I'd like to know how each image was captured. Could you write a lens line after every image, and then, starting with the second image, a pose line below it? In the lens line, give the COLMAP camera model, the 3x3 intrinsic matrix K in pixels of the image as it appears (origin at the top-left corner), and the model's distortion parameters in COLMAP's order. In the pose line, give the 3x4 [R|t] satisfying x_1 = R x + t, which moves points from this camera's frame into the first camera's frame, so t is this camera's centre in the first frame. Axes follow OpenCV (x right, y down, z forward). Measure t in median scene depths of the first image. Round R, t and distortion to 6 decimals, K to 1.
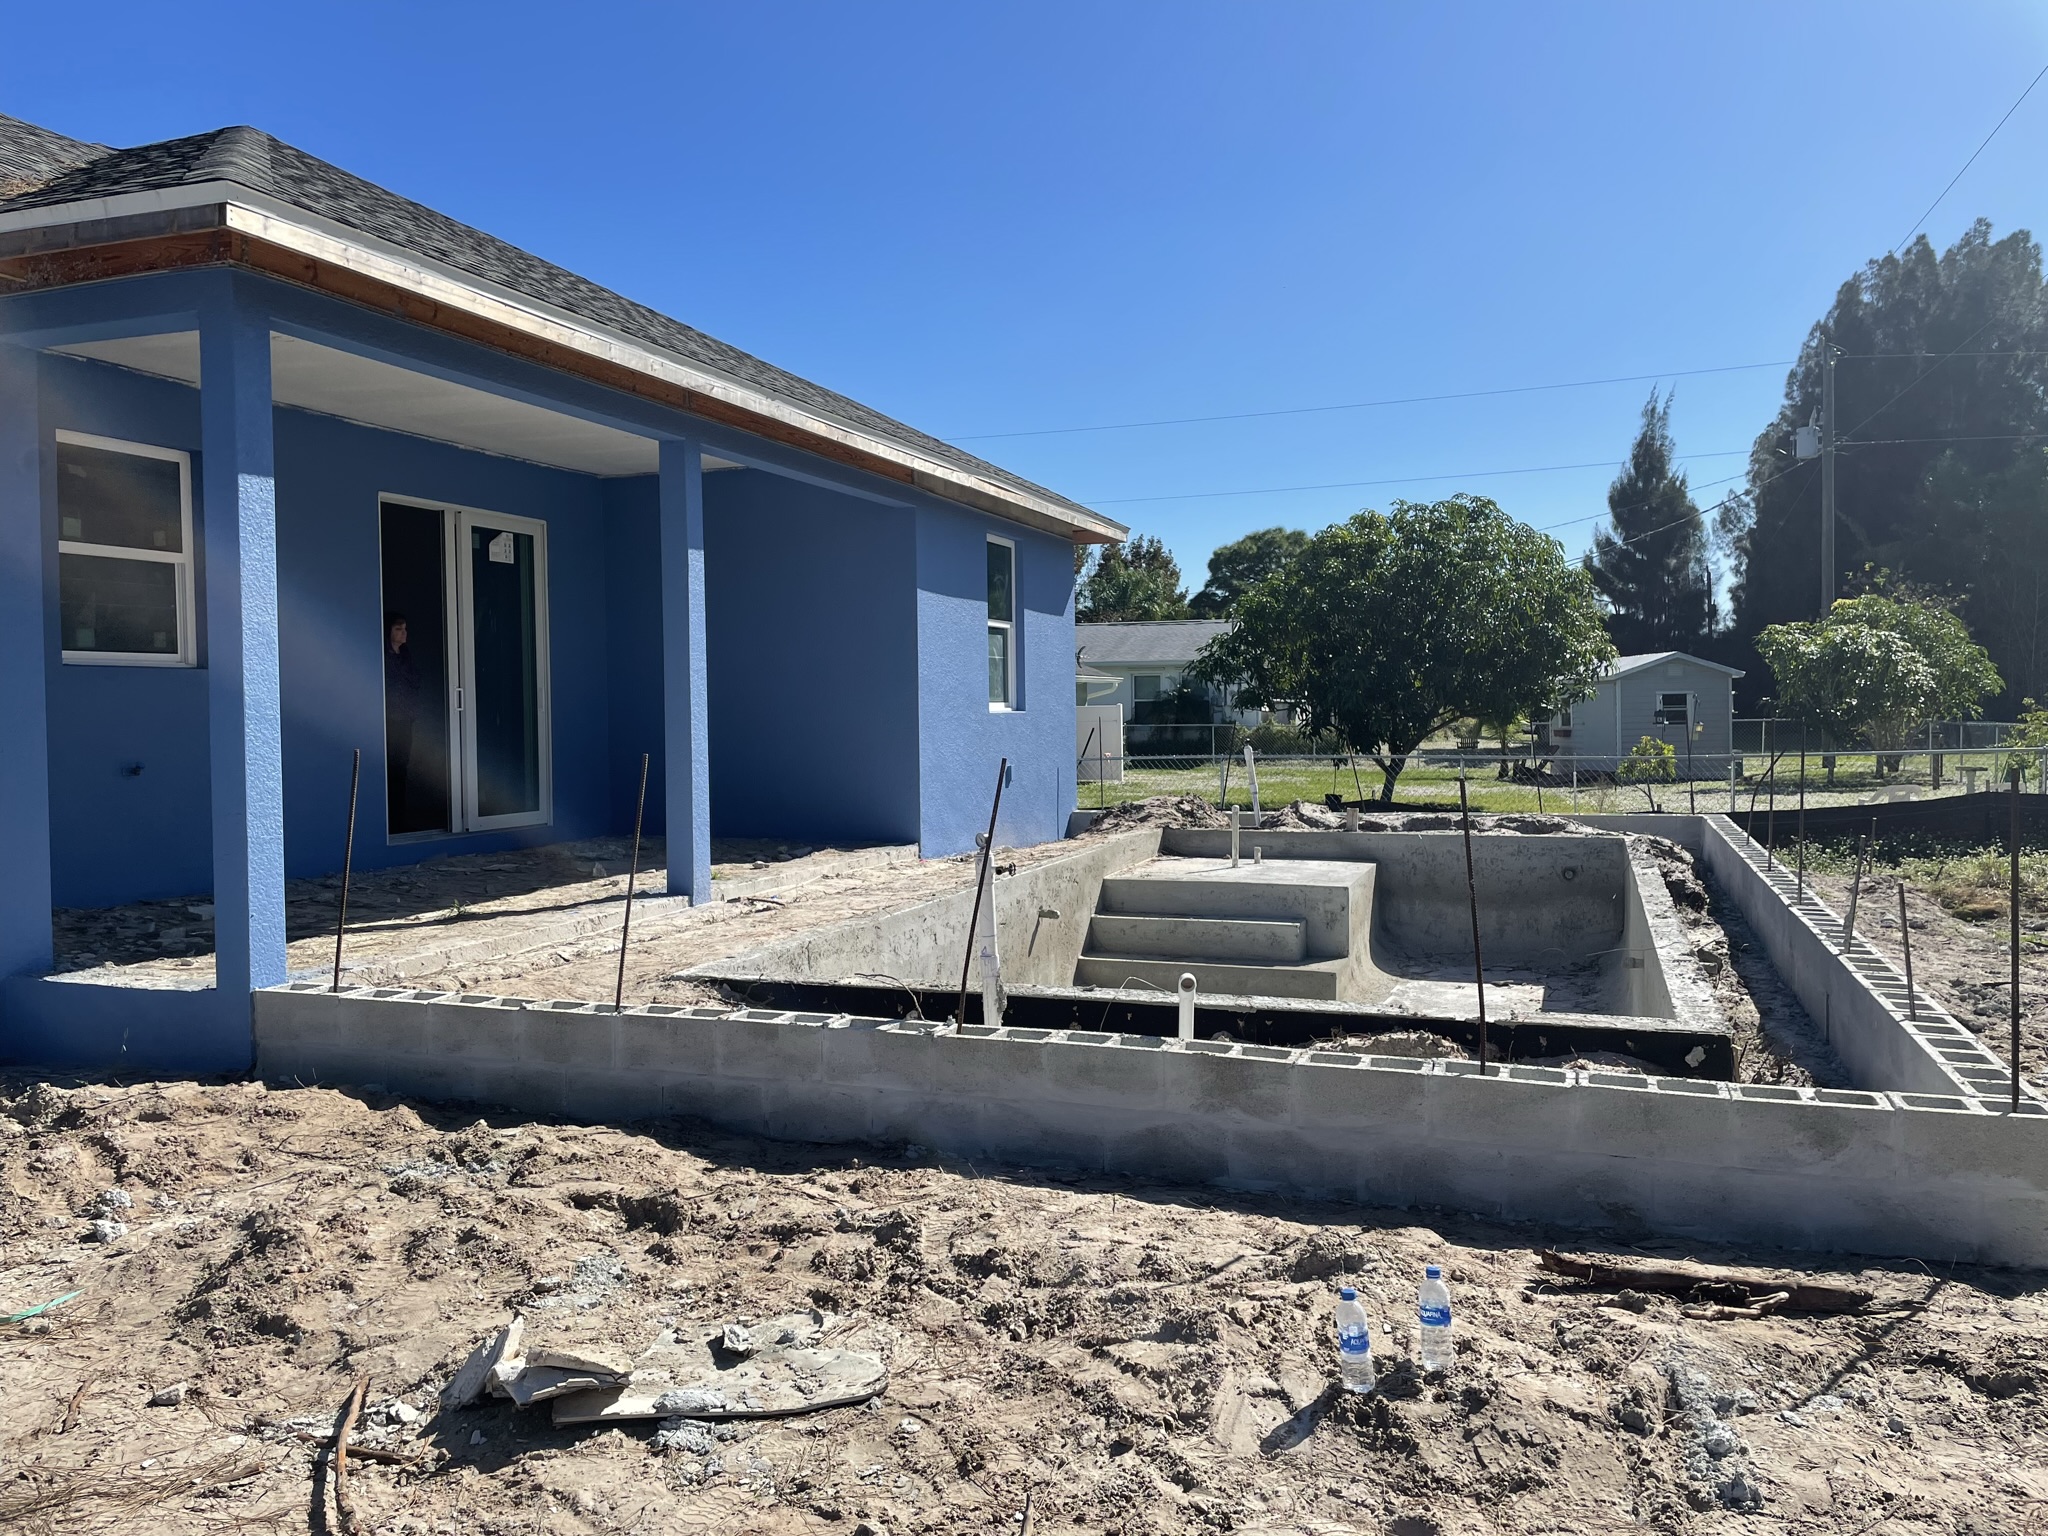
lens RADIAL K [[1538.5, 0, 1022.2], [0, 1538.5, 763.8], [0, 0, 1]] dist [0.060169, 0.000460]
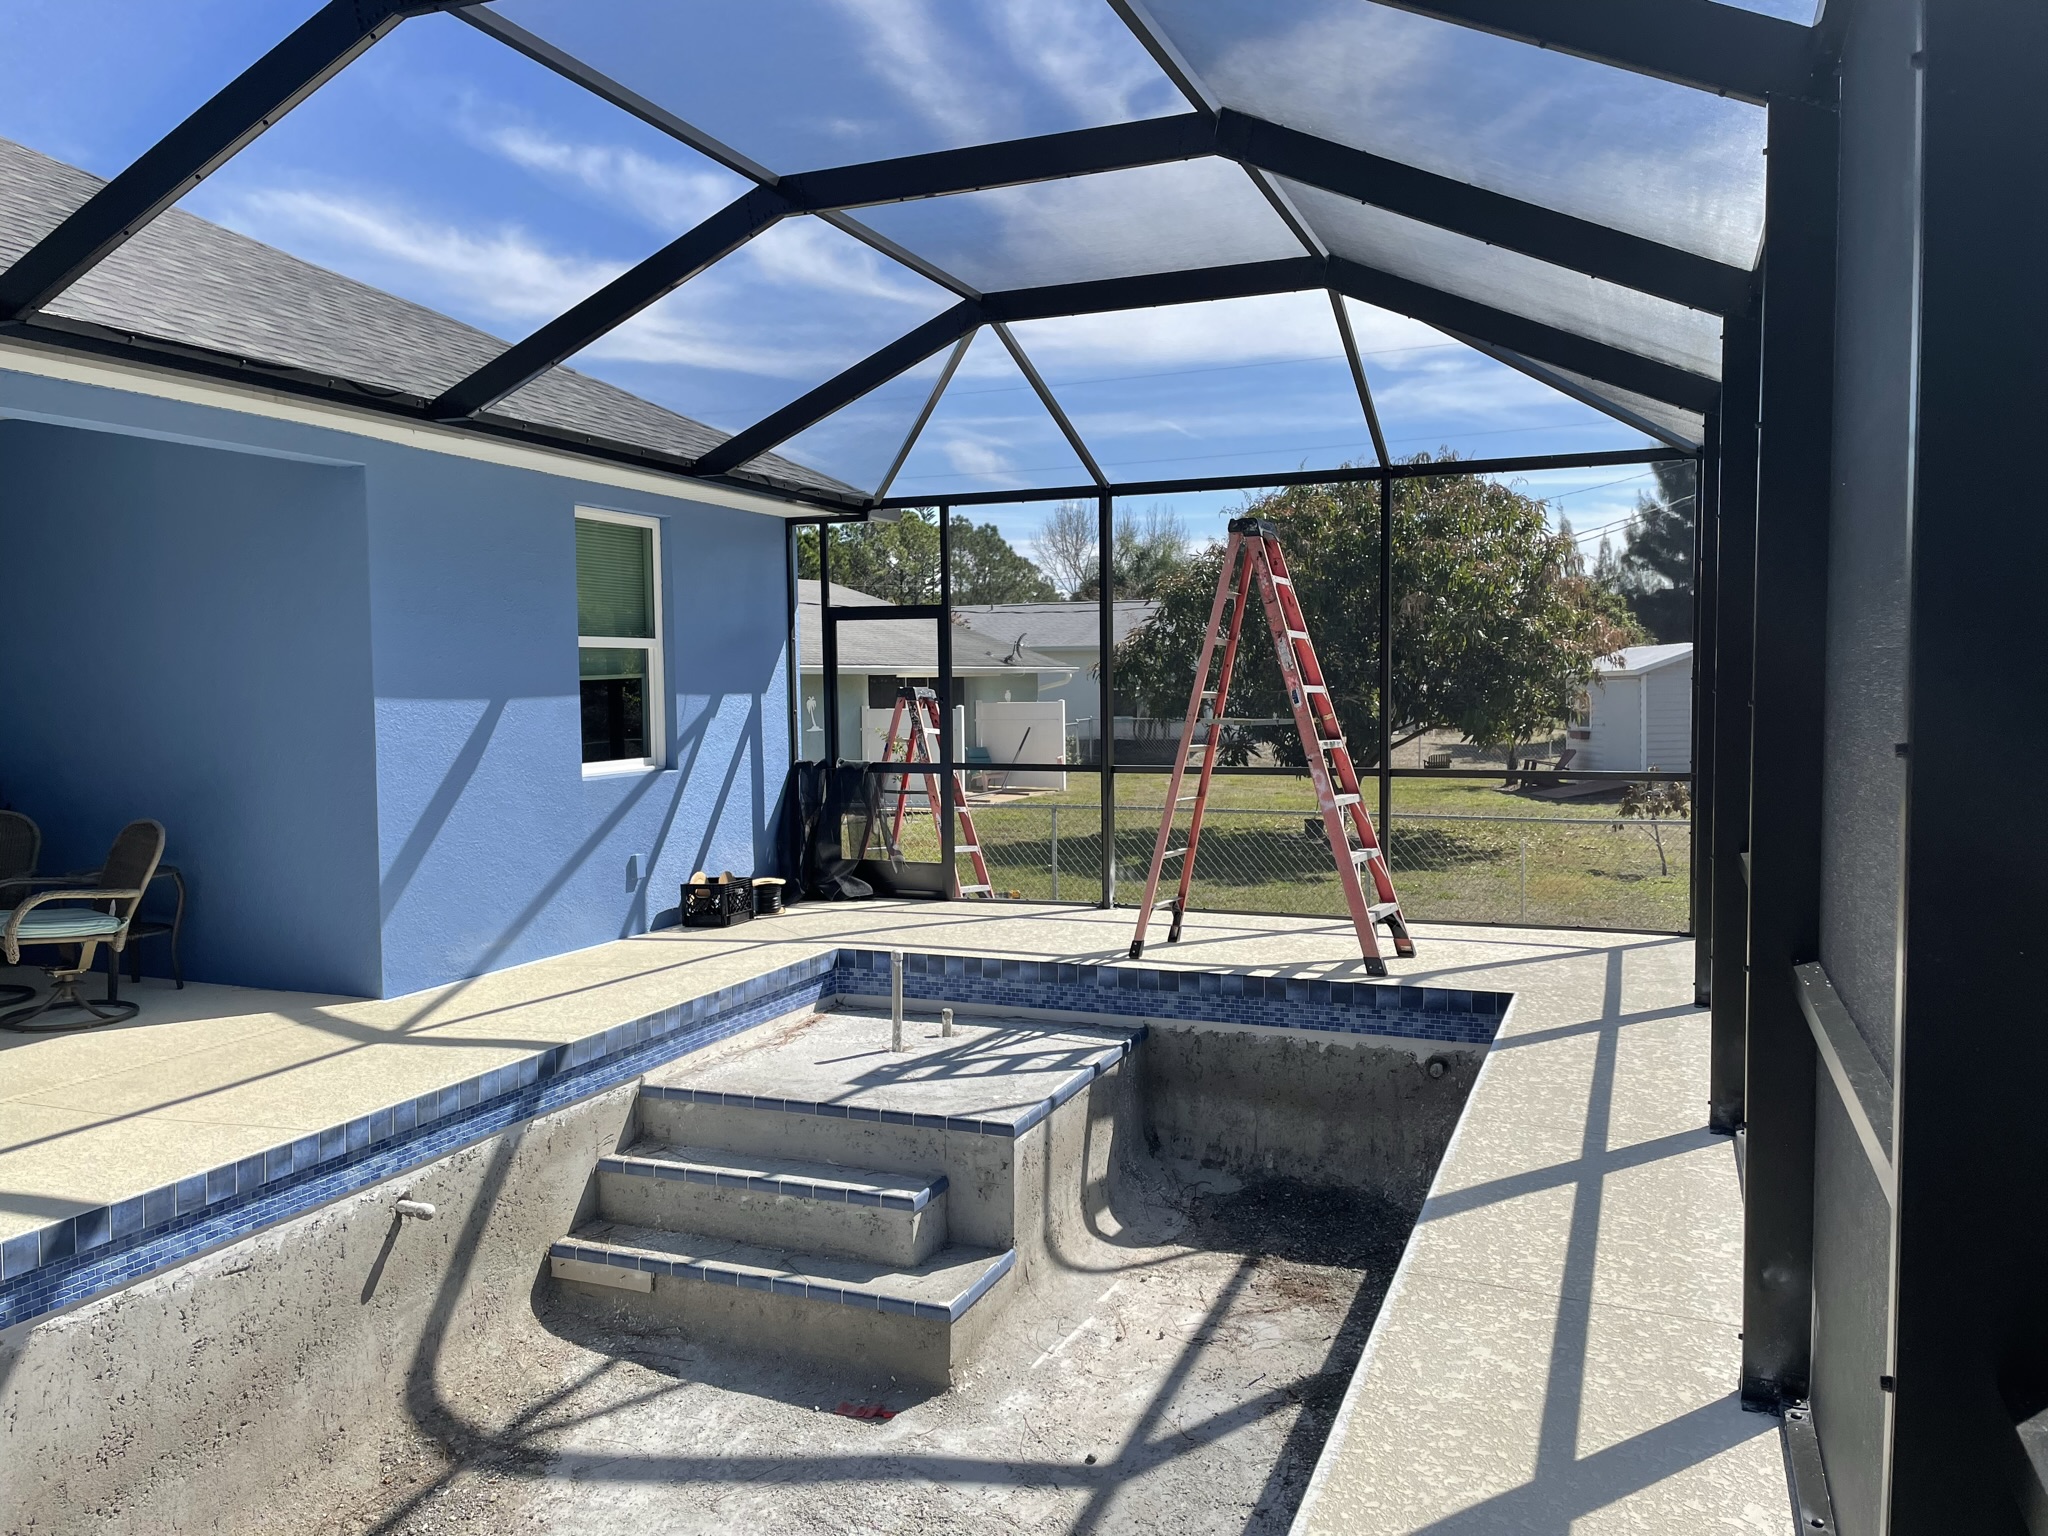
lens RADIAL K [[1538.5, 0, 1026.1], [0, 1538.5, 769.6], [0, 0, 1]] dist [0.060169, 0.000460]
pose [[0.999462, 0.000347, -0.032783, 0.205406], [0.000352, 0.999773, 0.021302, -0.056509], [0.032783, -0.021302, 0.999235, 0.378830]]
